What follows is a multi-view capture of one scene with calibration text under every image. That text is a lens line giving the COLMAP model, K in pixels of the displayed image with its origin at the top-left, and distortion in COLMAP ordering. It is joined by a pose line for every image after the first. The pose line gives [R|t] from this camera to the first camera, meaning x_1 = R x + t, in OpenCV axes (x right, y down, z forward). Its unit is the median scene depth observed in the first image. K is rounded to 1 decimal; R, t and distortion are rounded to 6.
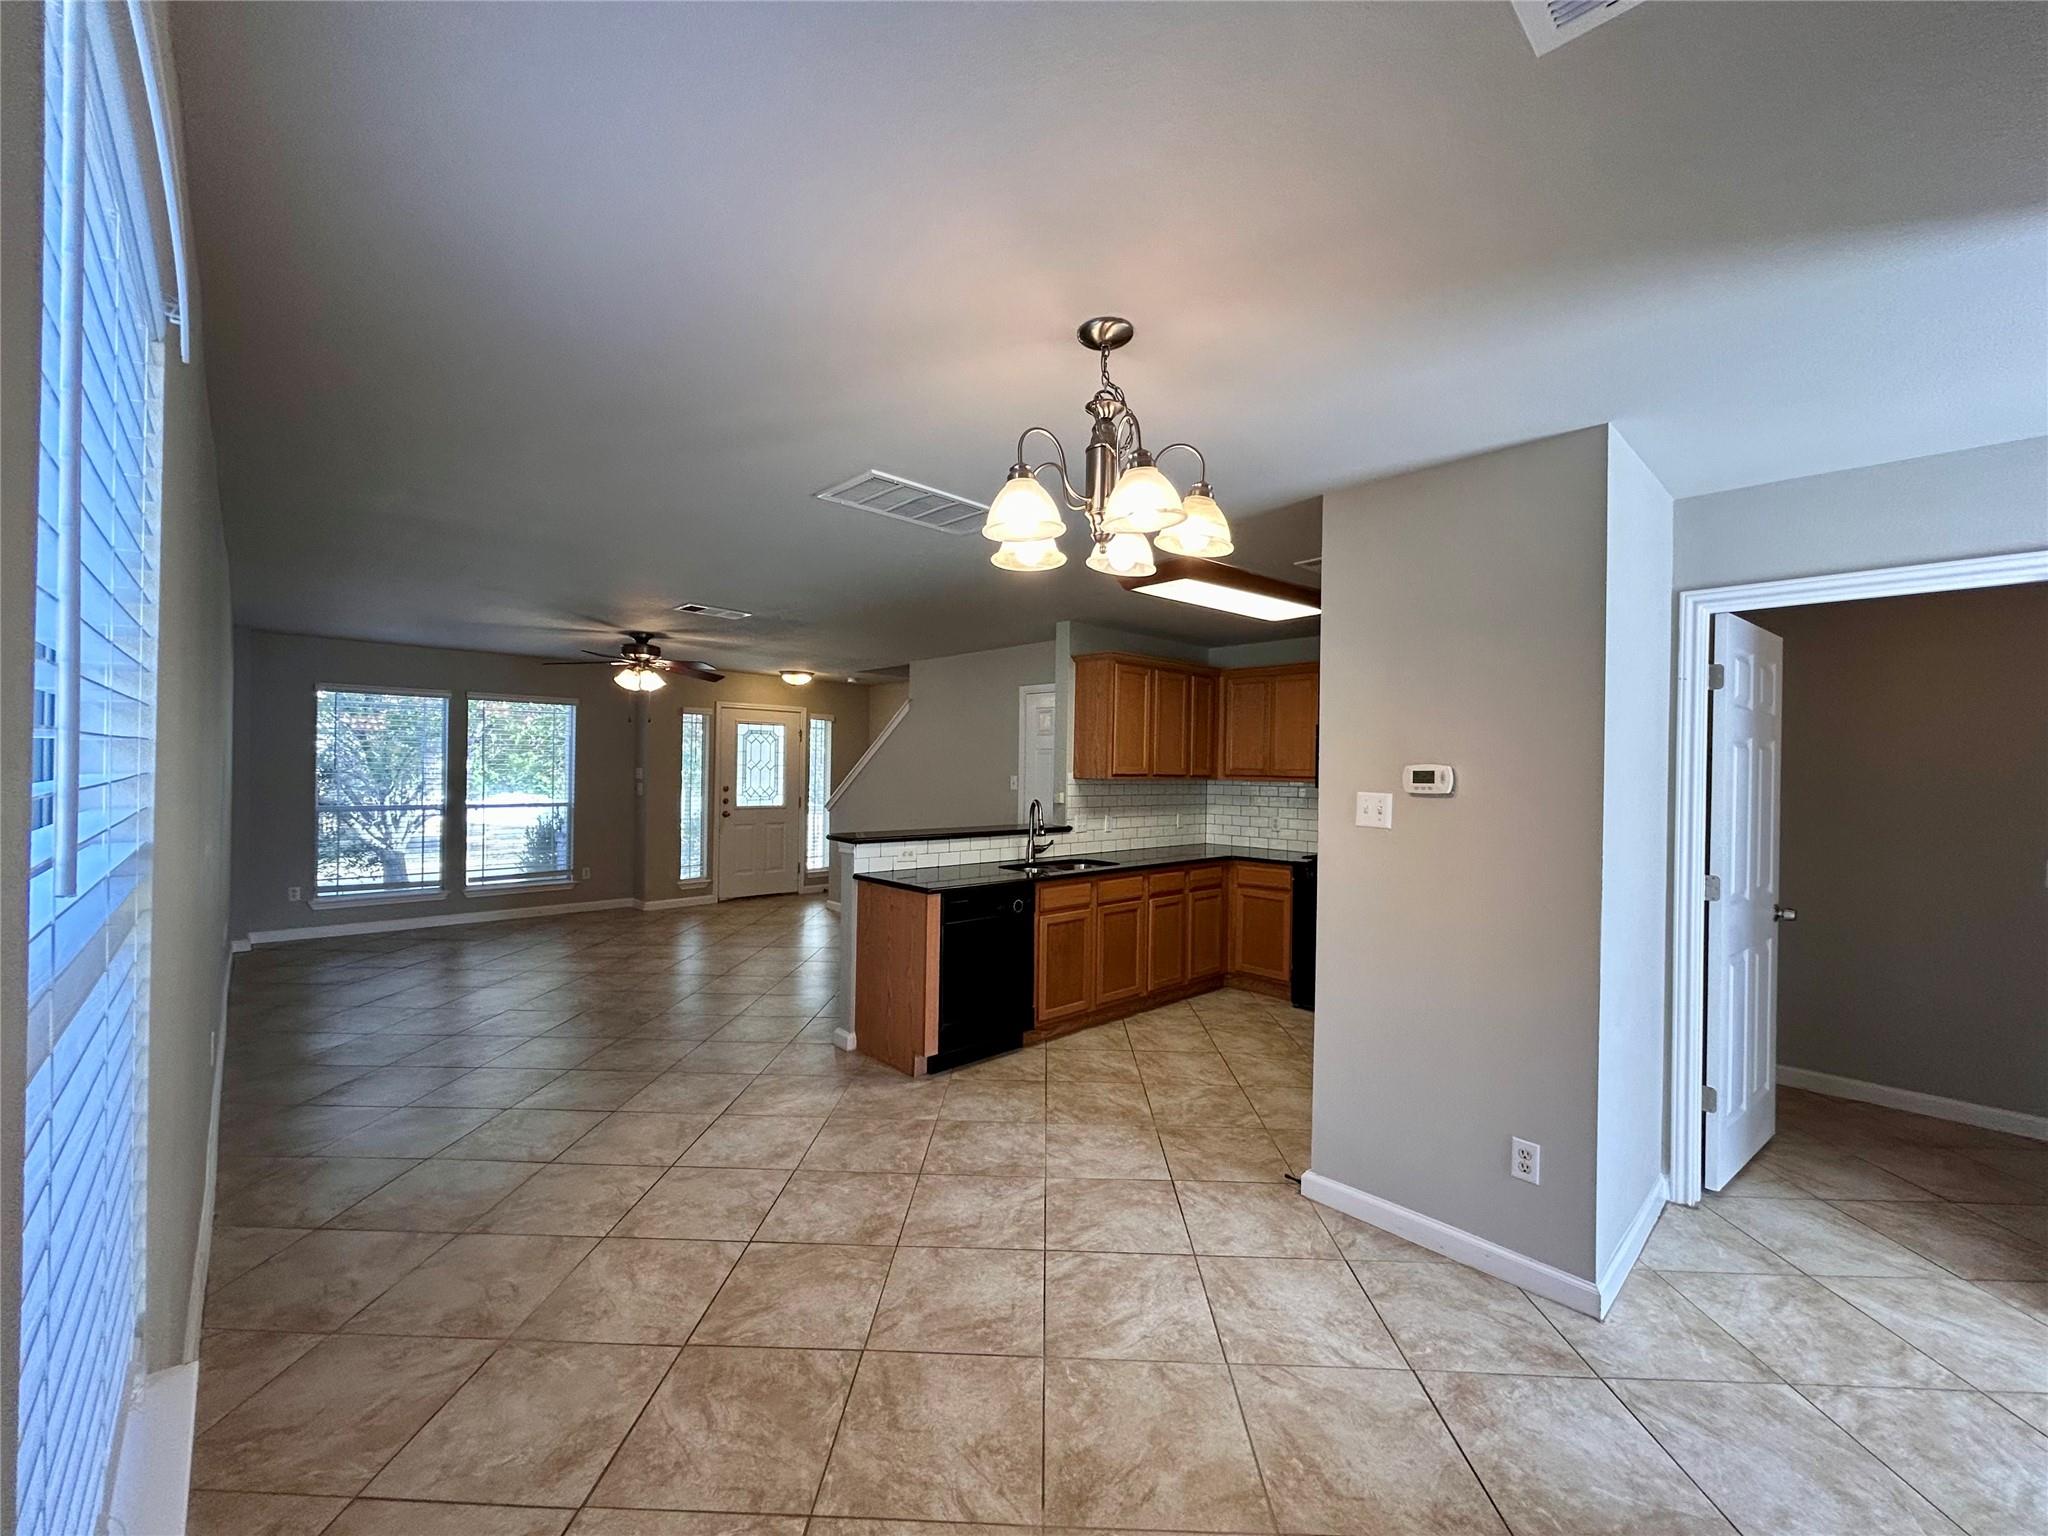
lens RADIAL K [[823.8, 0, 1013.3], [0, 823.8, 755.5], [0, 0, 1]] dist [0.000044, -0.000554]
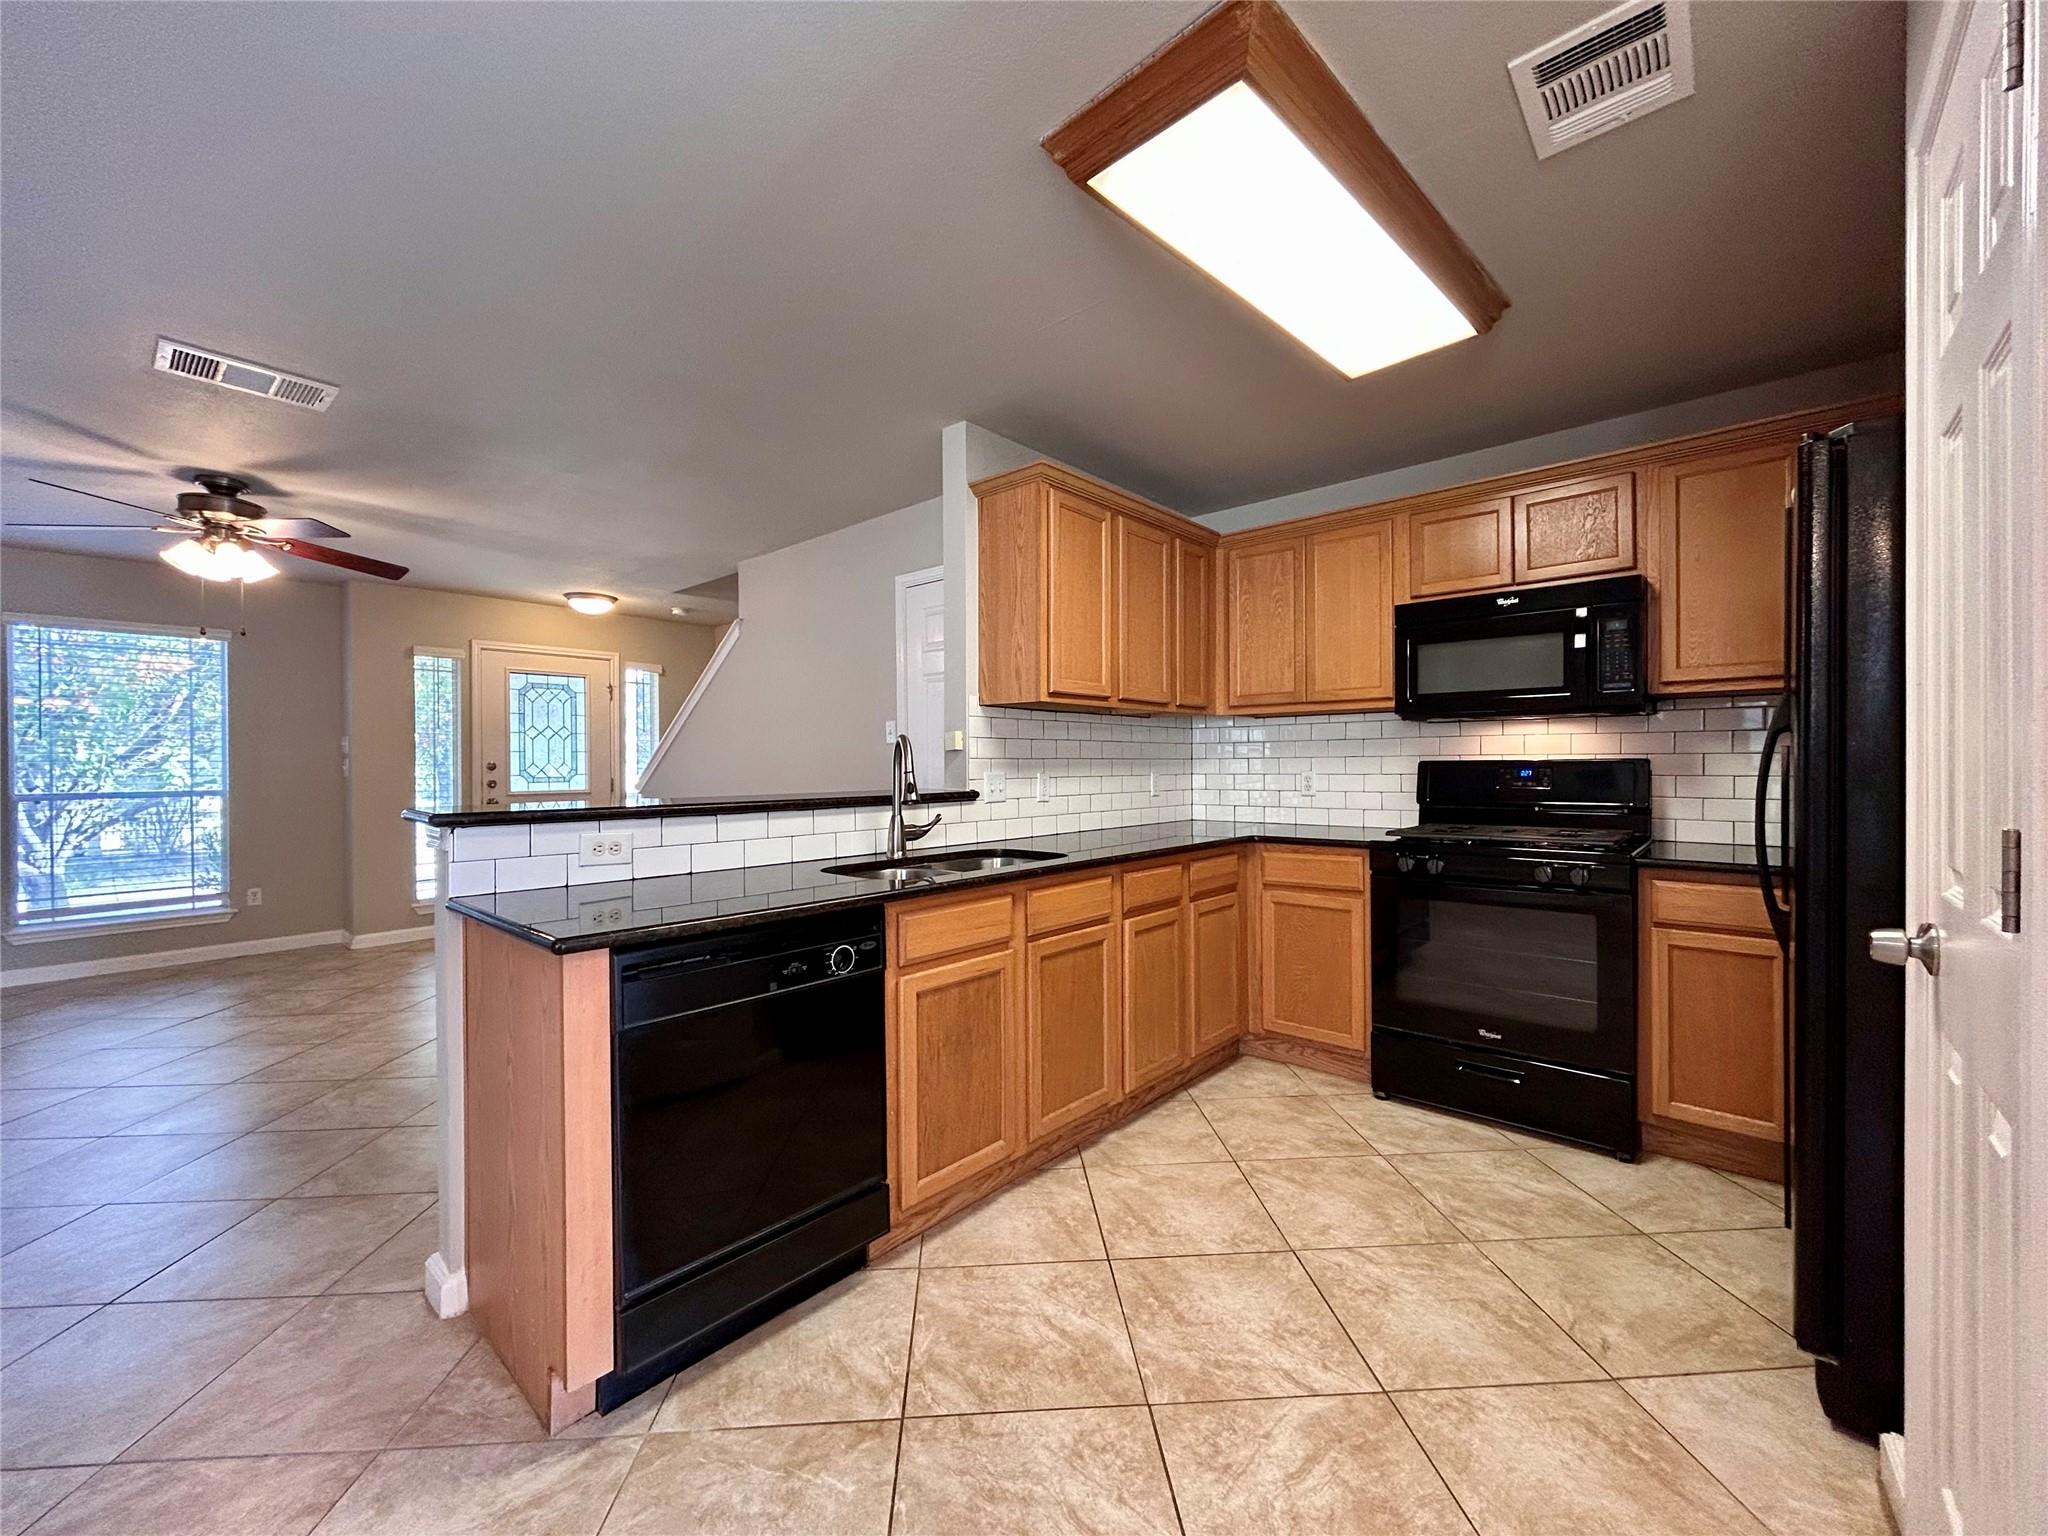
lens RADIAL K [[823.8, 0, 1014.9], [0, 823.8, 766.0], [0, 0, 1]] dist [0.000044, -0.000554]
pose [[0.995794, -0.022531, 0.088802, 0.046362], [0.020864, 0.999589, 0.019653, 0.058127], [-0.089209, -0.017718, 0.995855, 0.440187]]
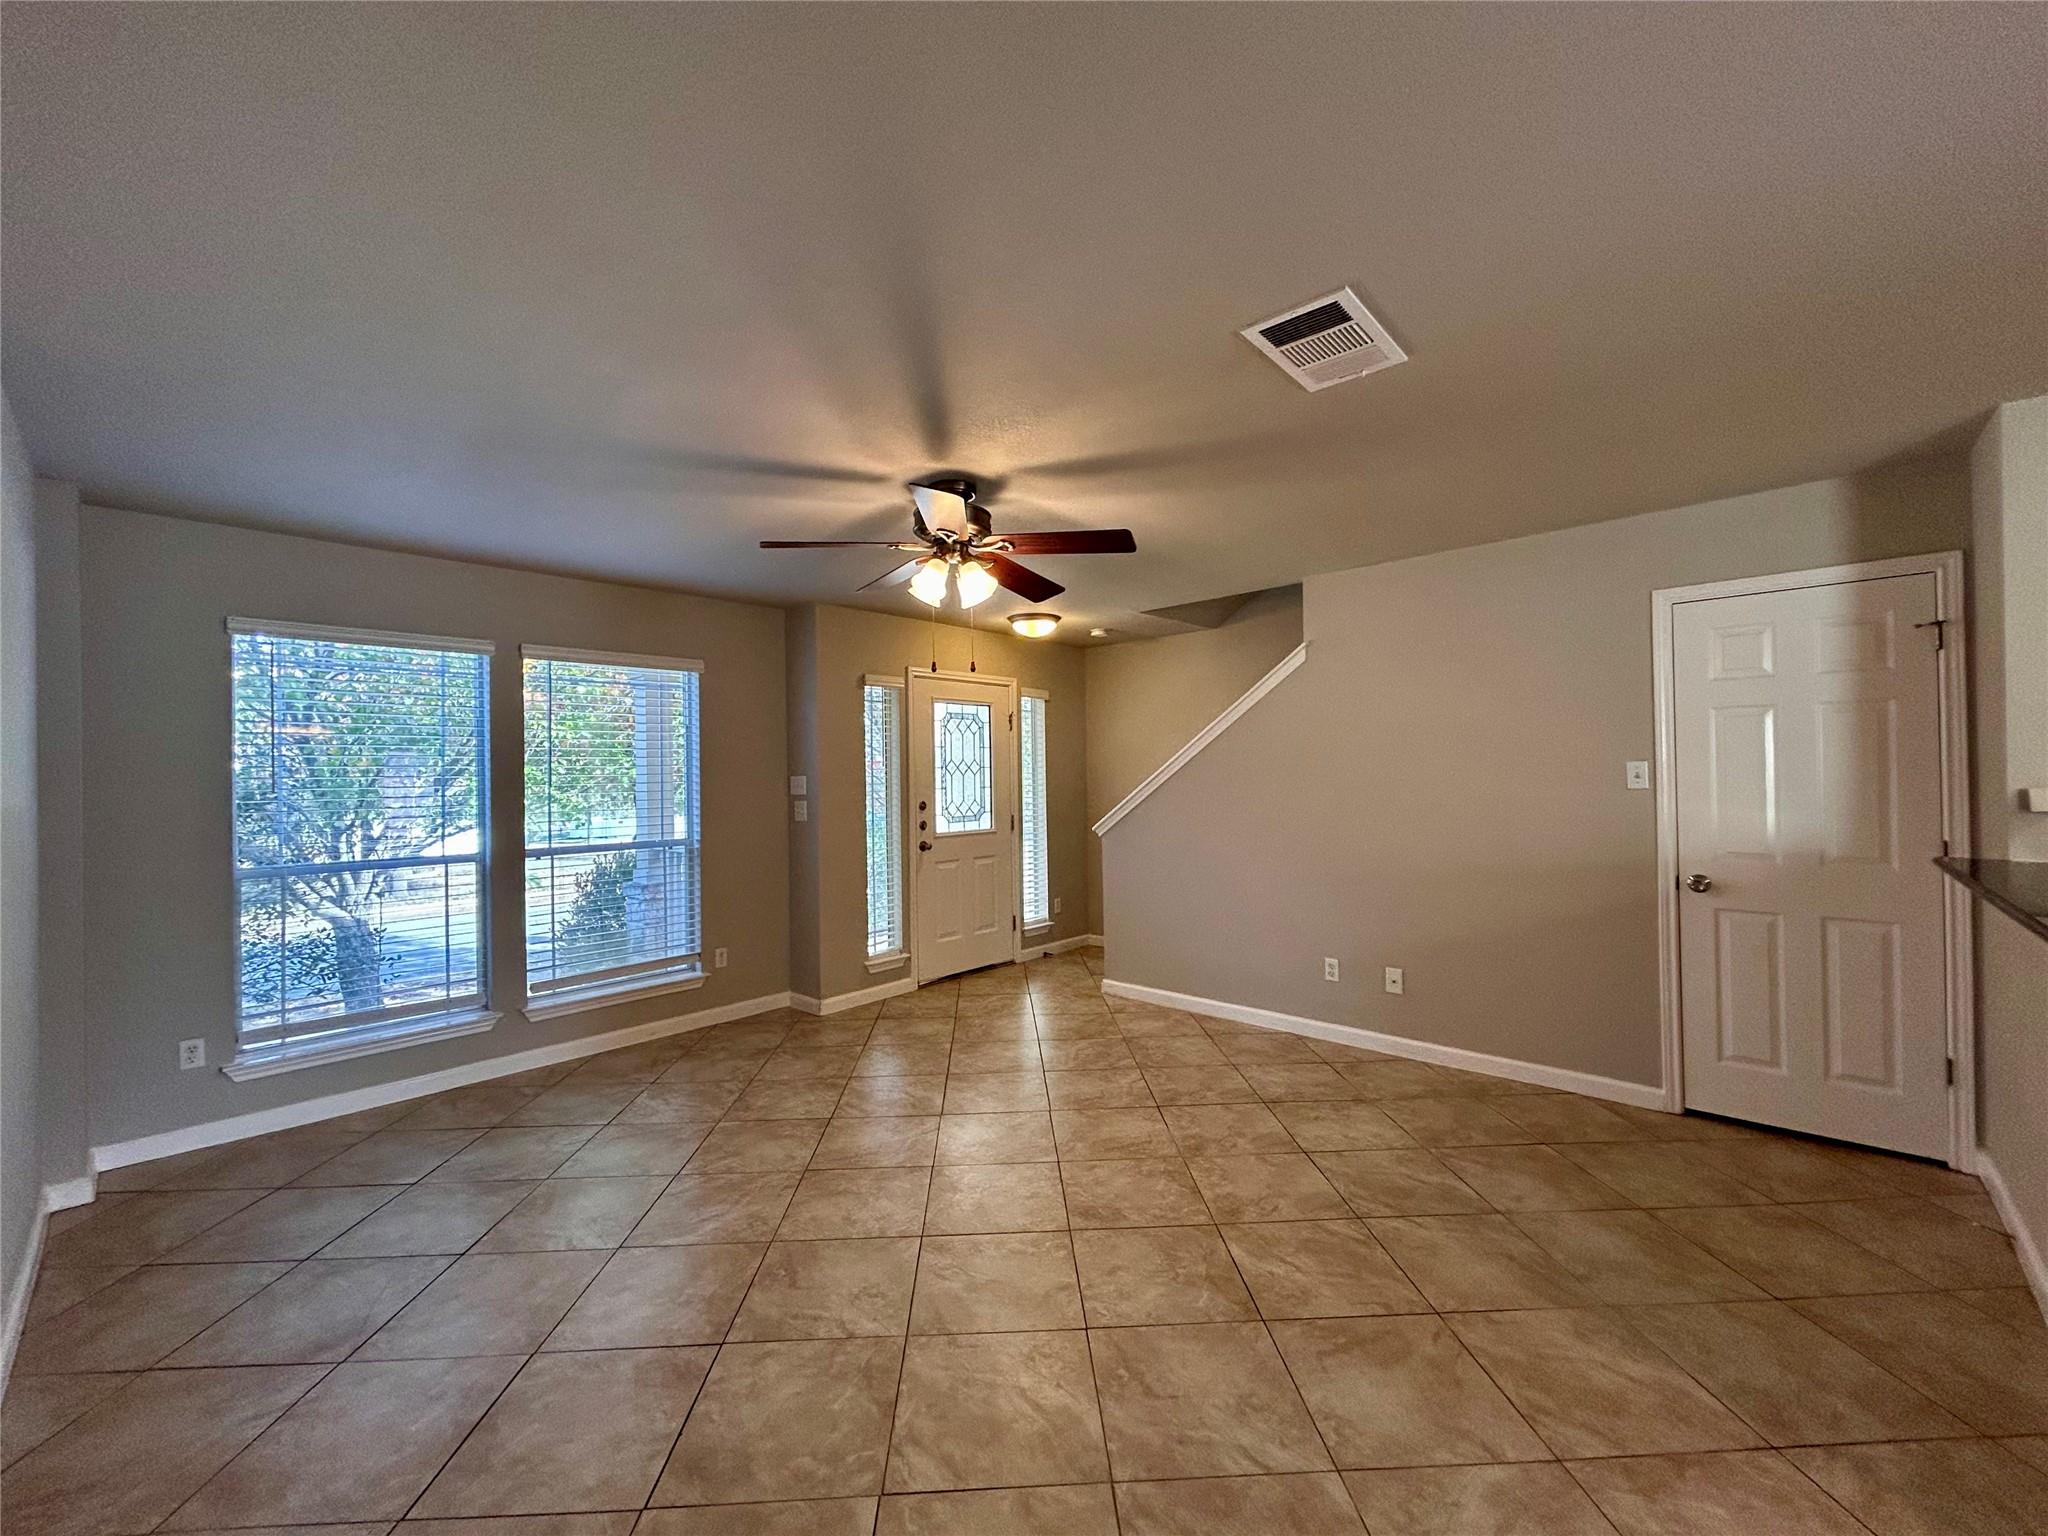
lens RADIAL K [[823.8, 0, 1014.9], [0, 823.8, 754.4], [0, 0, 1]] dist [0.000044, -0.000554]
pose [[0.997239, -0.030027, 0.067917, -0.521808], [0.030762, 0.999479, -0.009794, 0.015540], [-0.067588, 0.011857, 0.997643, 0.602140]]
